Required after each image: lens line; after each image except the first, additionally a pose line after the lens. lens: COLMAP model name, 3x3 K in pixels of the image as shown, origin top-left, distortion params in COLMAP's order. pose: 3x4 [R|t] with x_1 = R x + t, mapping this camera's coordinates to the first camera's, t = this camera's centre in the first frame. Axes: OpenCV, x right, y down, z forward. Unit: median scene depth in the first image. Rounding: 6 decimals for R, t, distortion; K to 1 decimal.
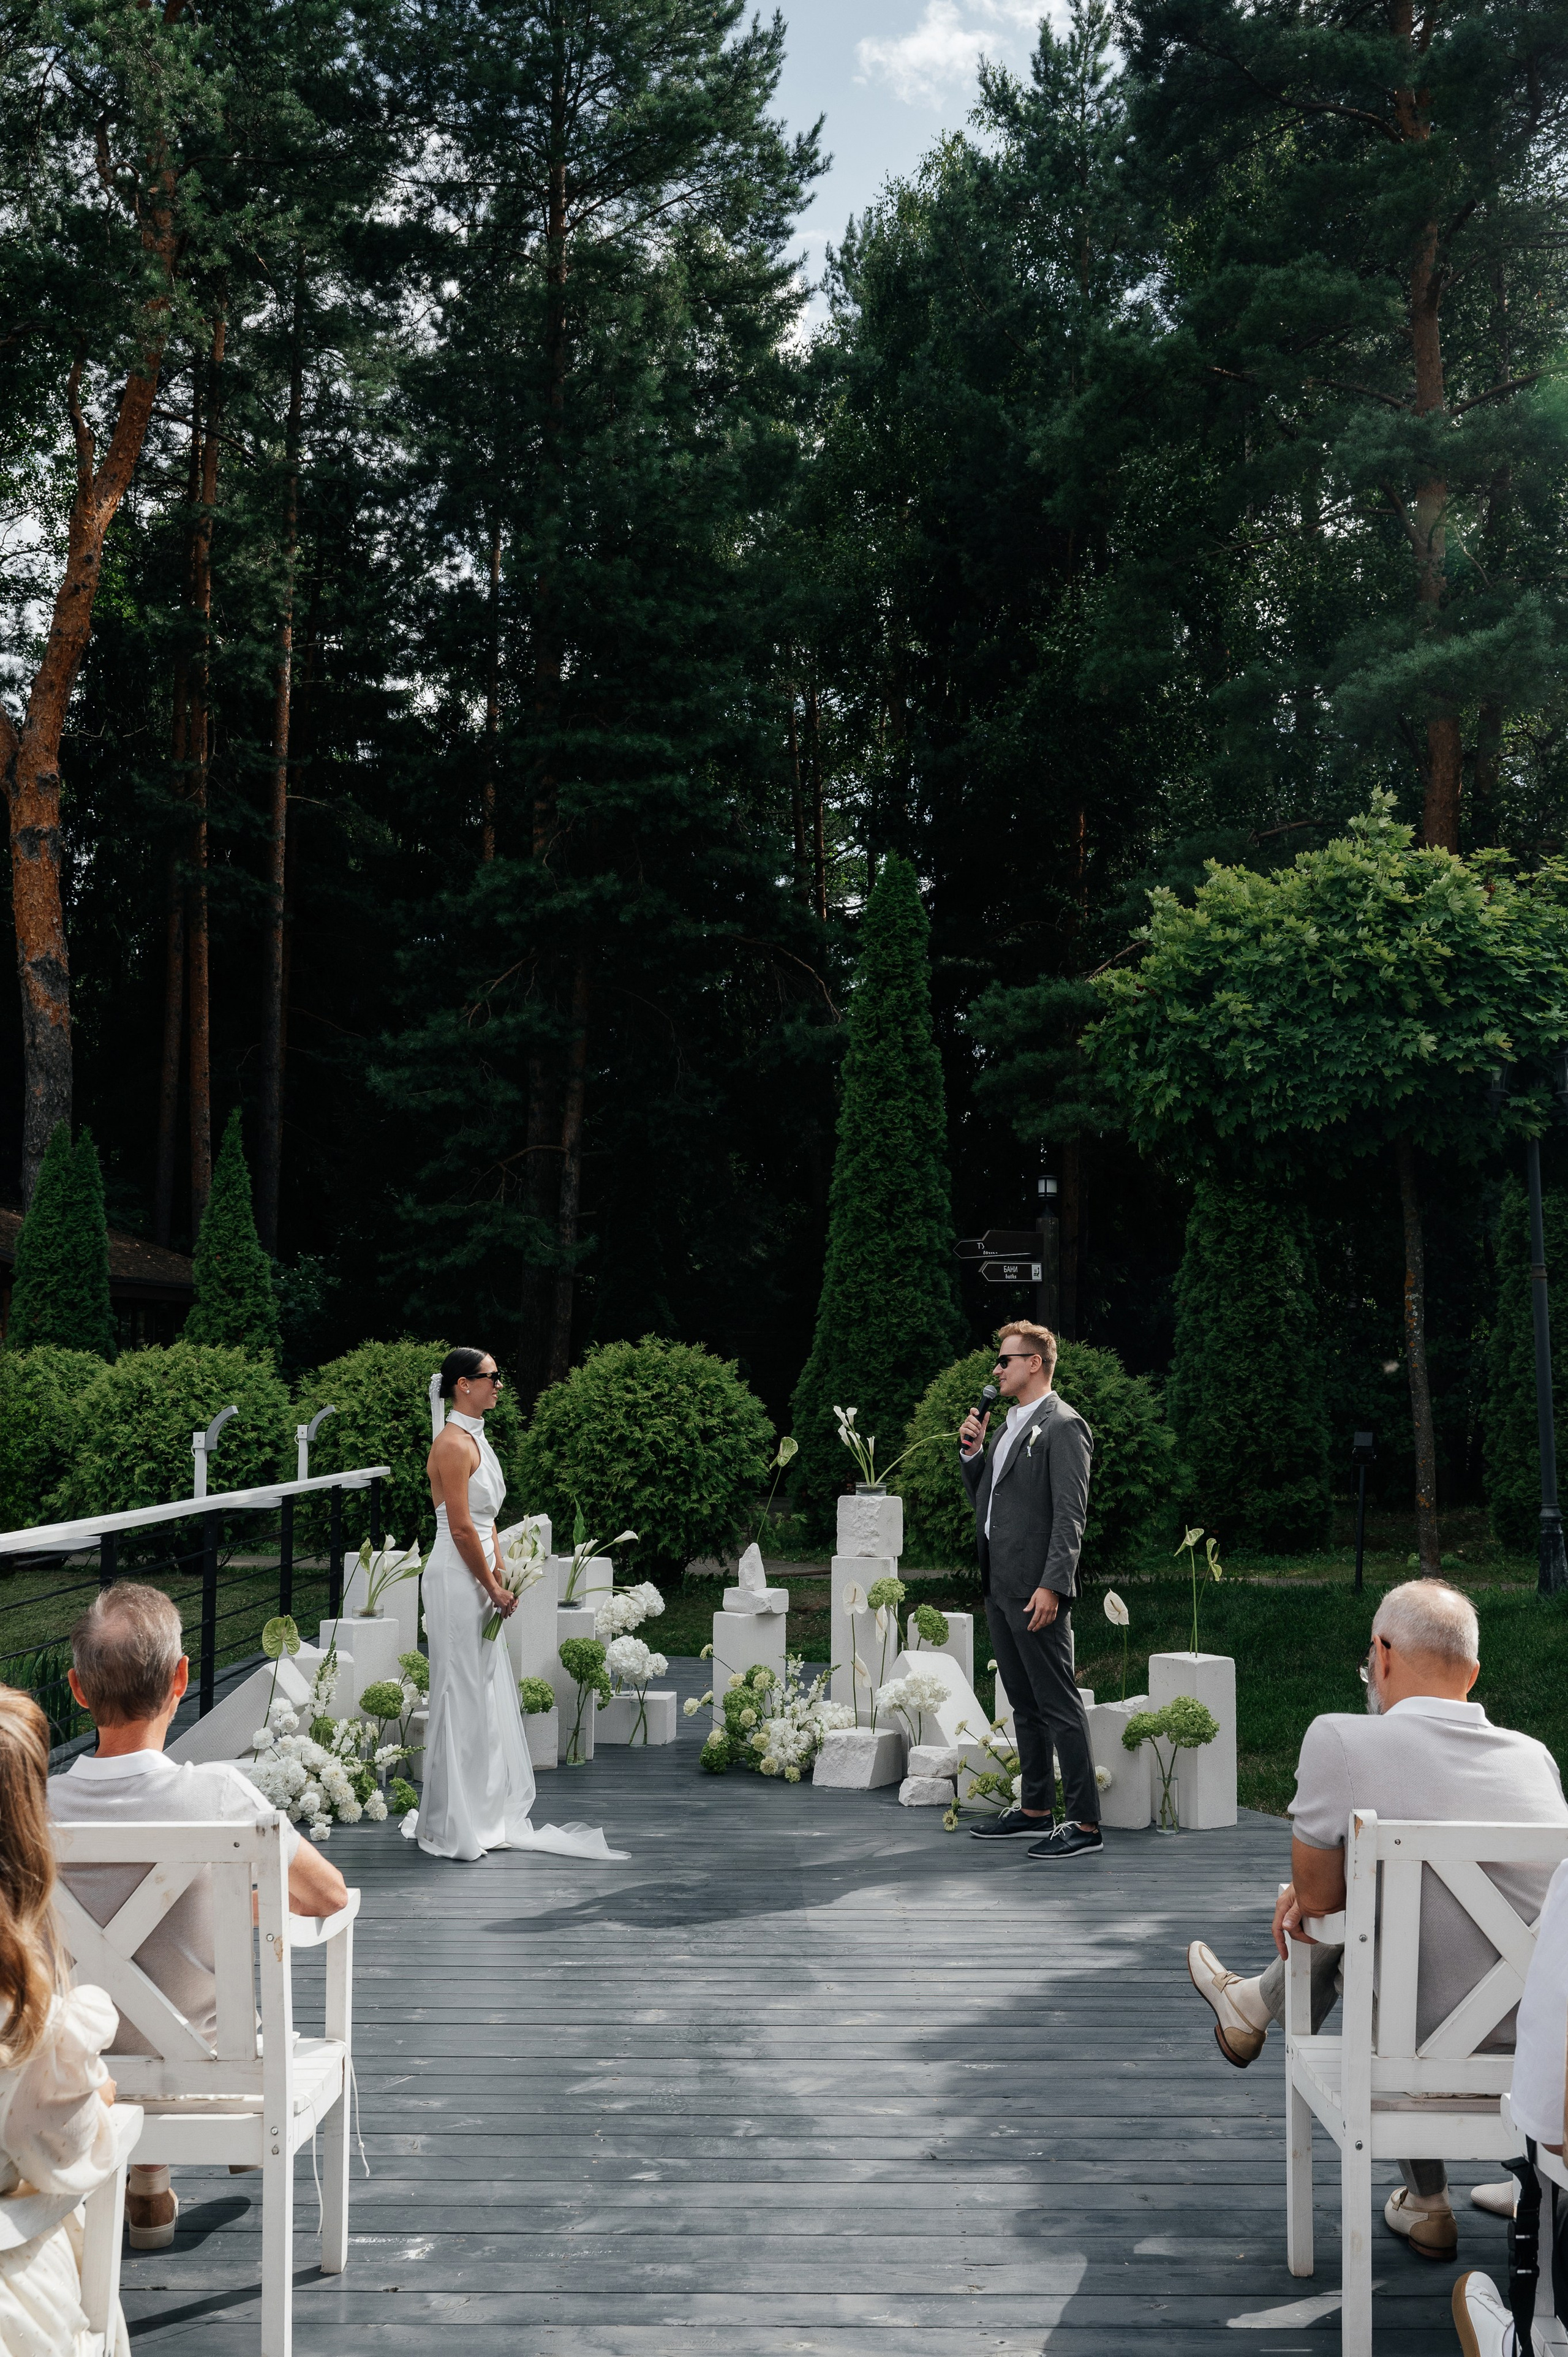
lens RADIAL K [[2313.8, 0, 809.4], [0, 2313.8, 1167.7], [0, 0, 1]] dist [-0.004454, 0.000000]
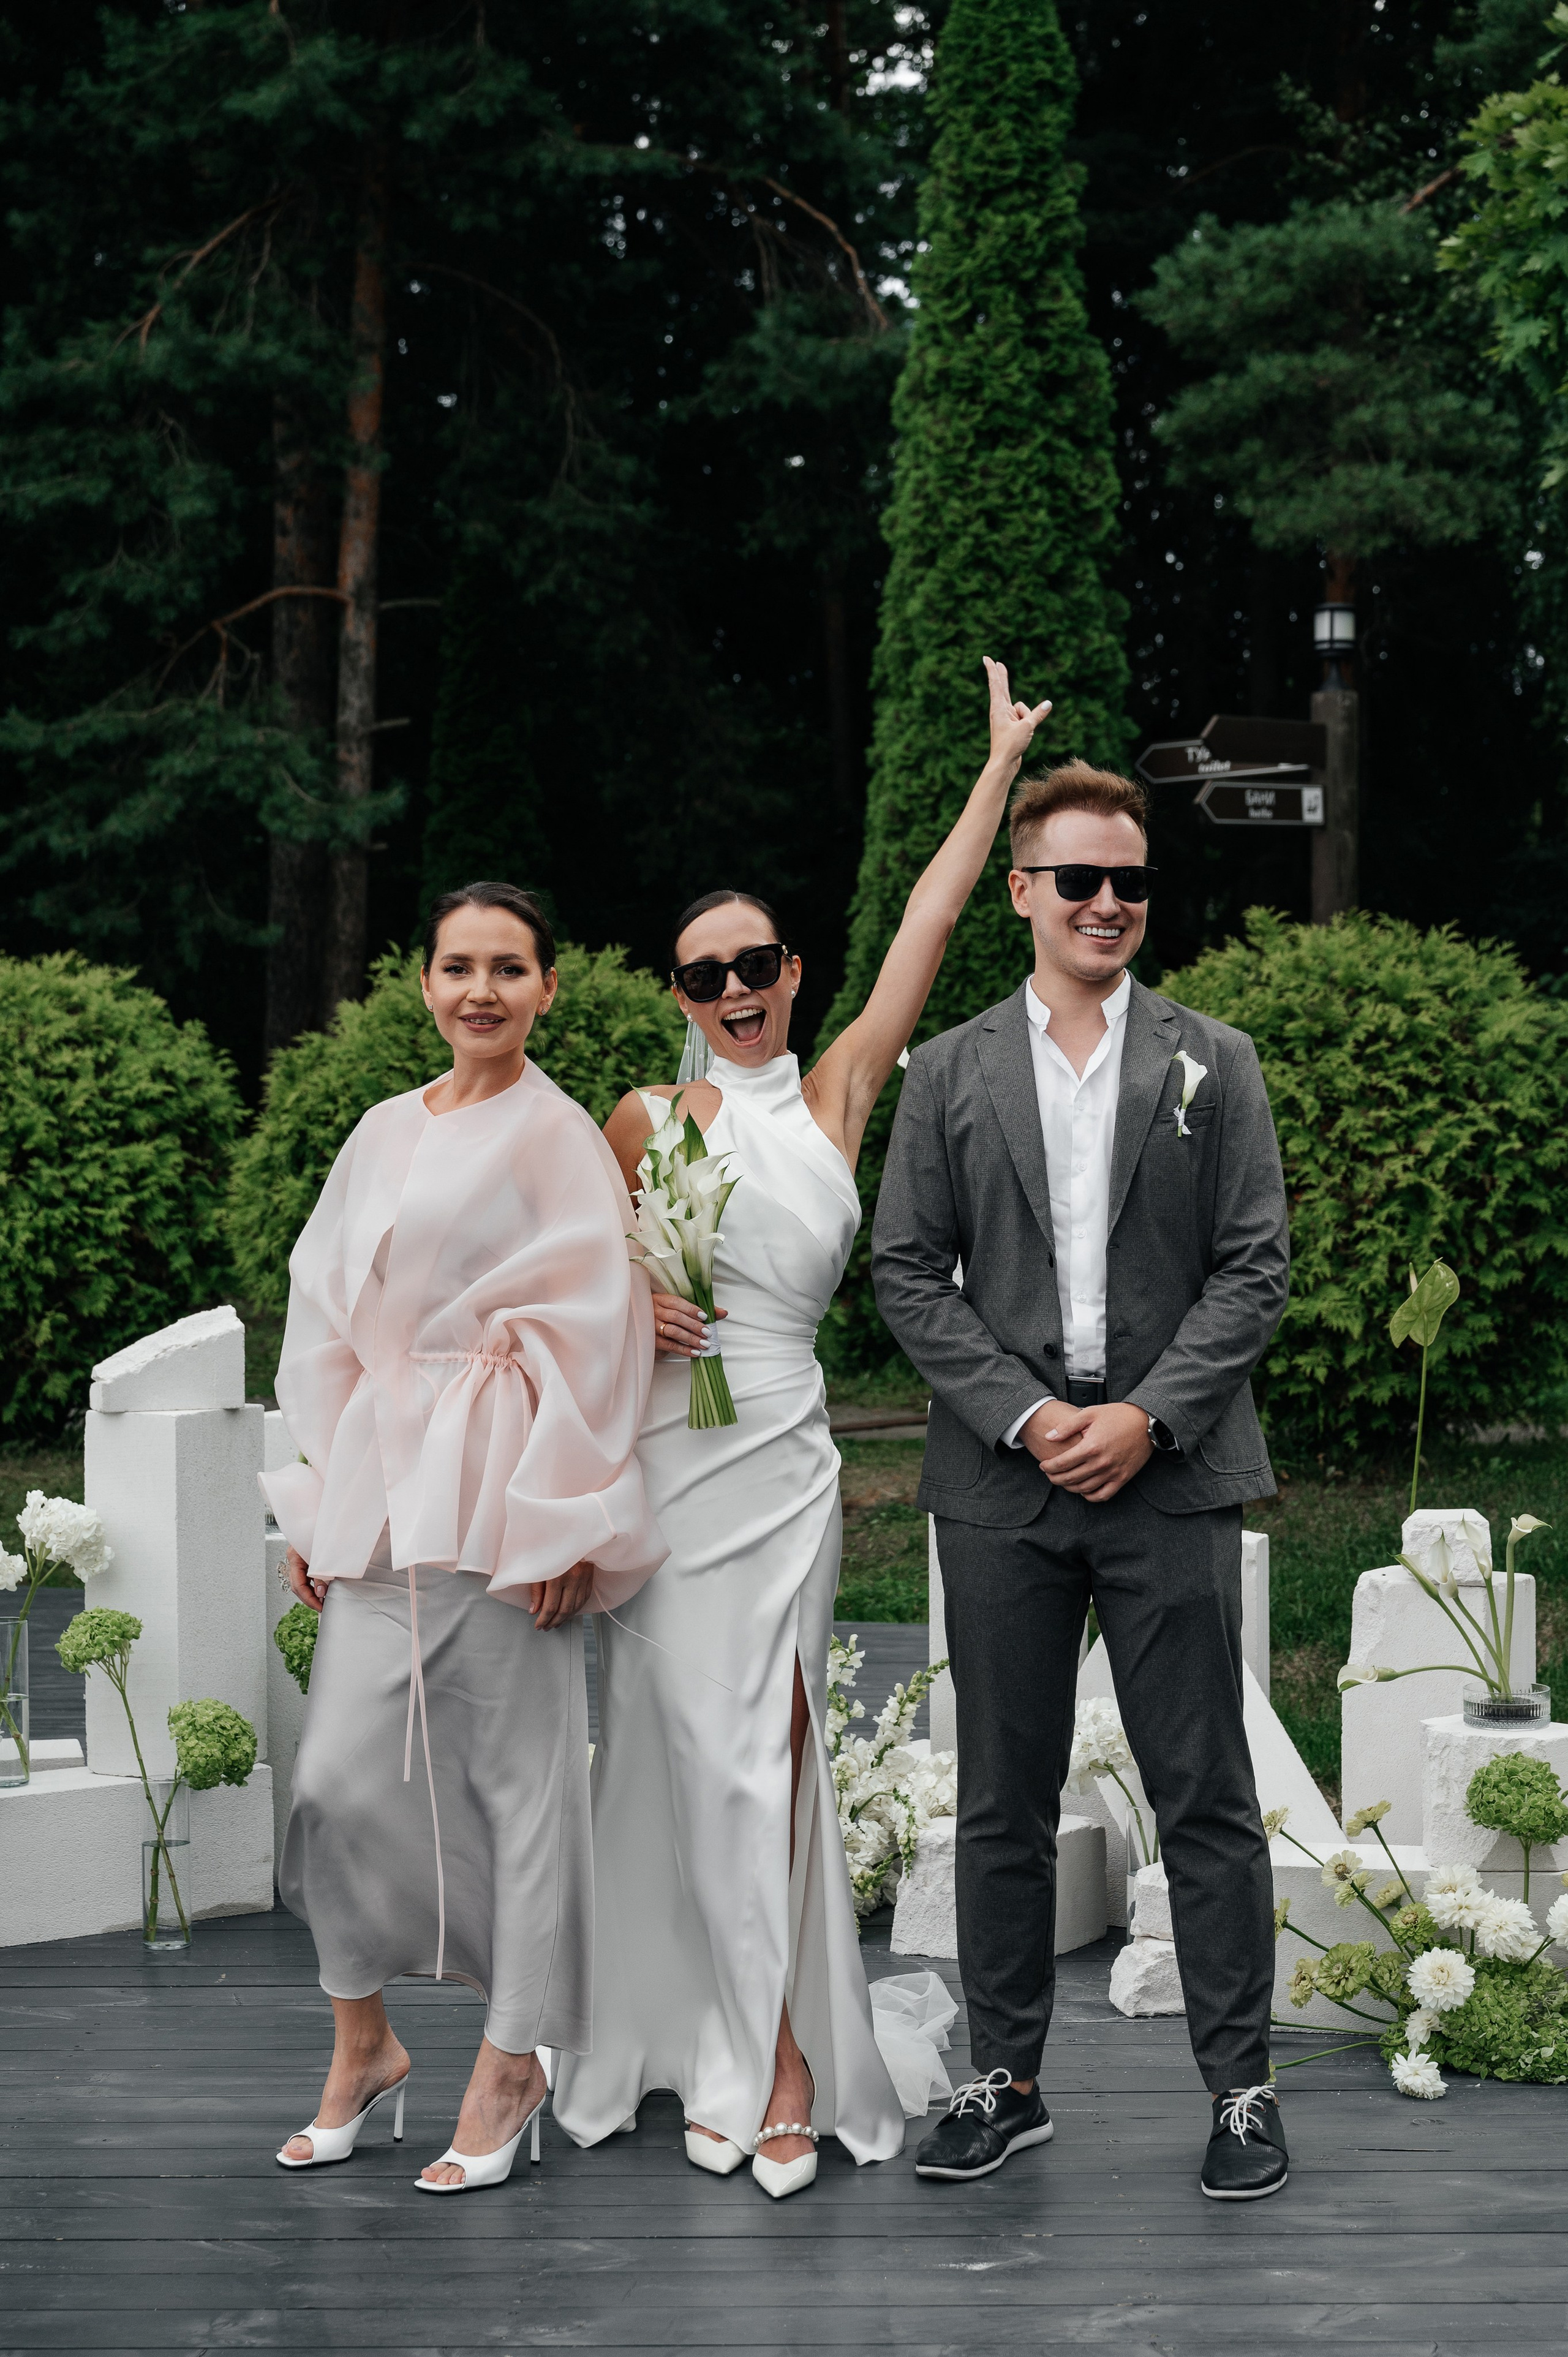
lens RADIAL K [[4029.7, 0, 771.0], [0, 4029.7, 1174.2], [0, 0, 1]] dist [0.009859, 0.000000]
pose [[0.999848, -0.011862, -0.012793, -0.005852], [0.013242, 0.993417, 0.113784, 0.031720], [0.011359, -0.113936, 0.993423, 0.200024]]
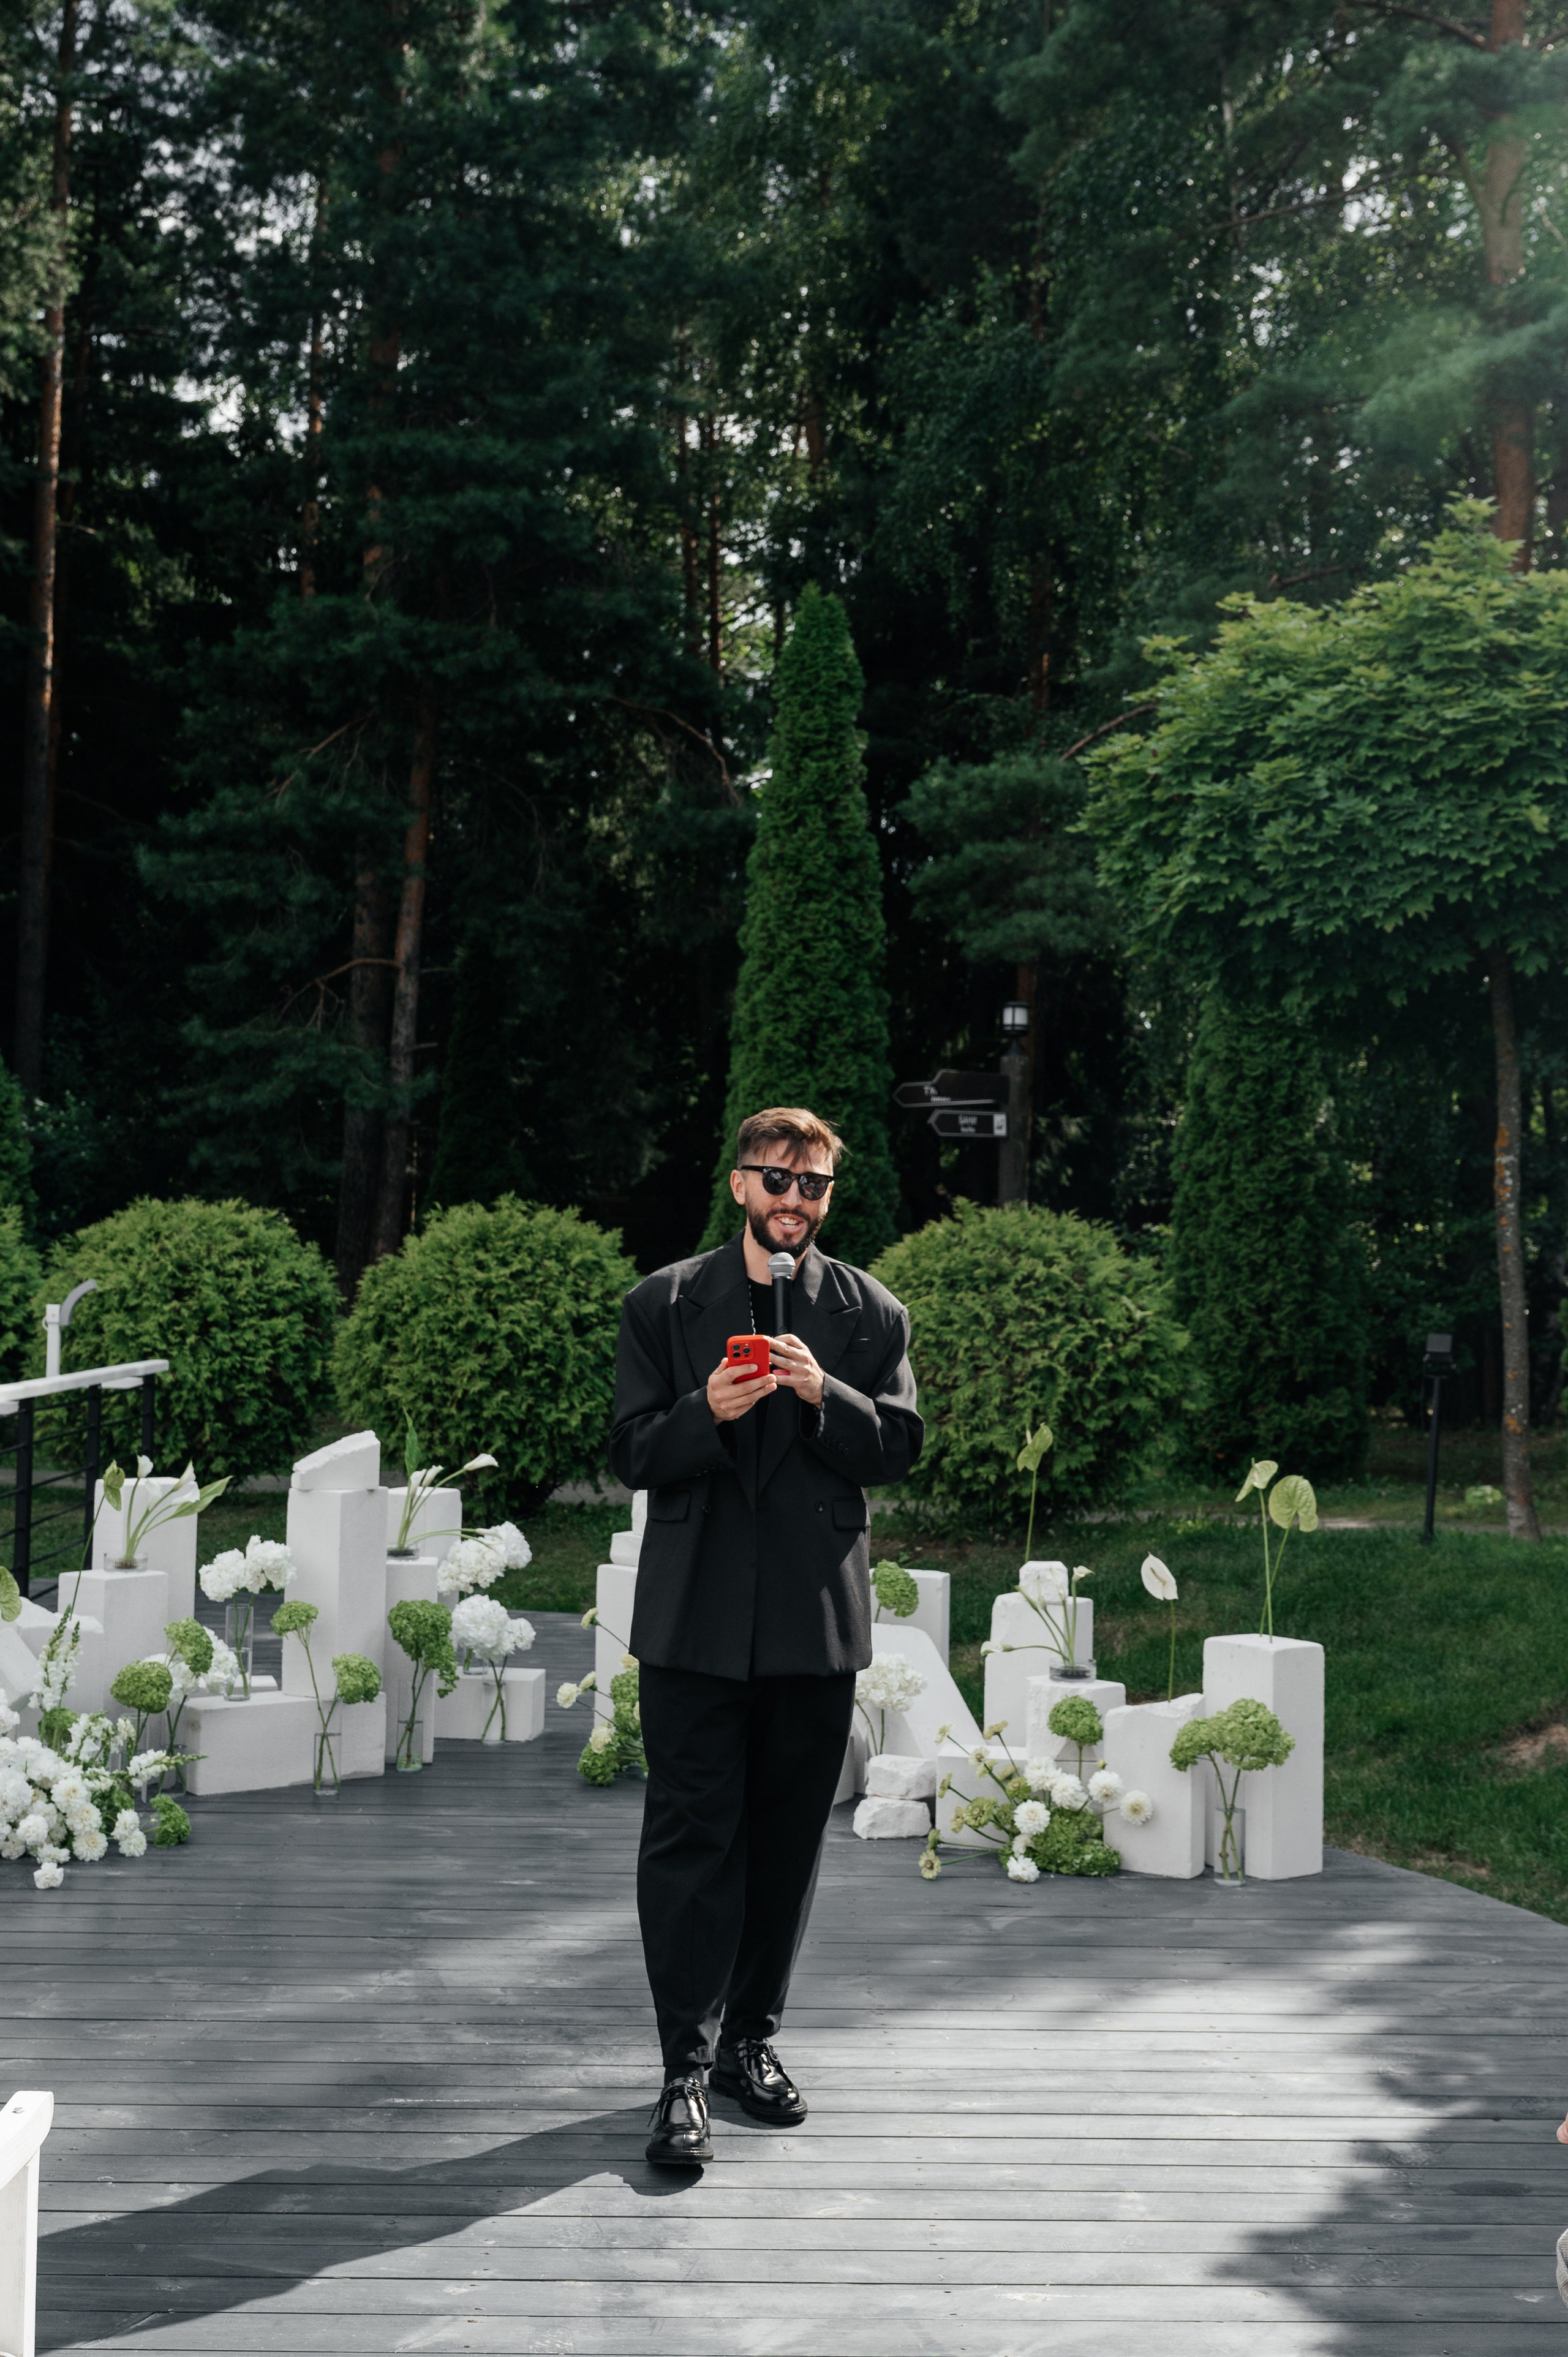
lens RADIAL K [[2736.3, 0, 764.1], [0, 2736.3, 1099.8], [0, 0, 1]] dist [-0.006126, 0.000000]
pose [[0.999450, 0.016080, 0.029014, -0.011346], [-0.017026, 0.999322, 0.032655, 0.009847], [-0.028469, -0.033131, 0.999045, 0.091814]]
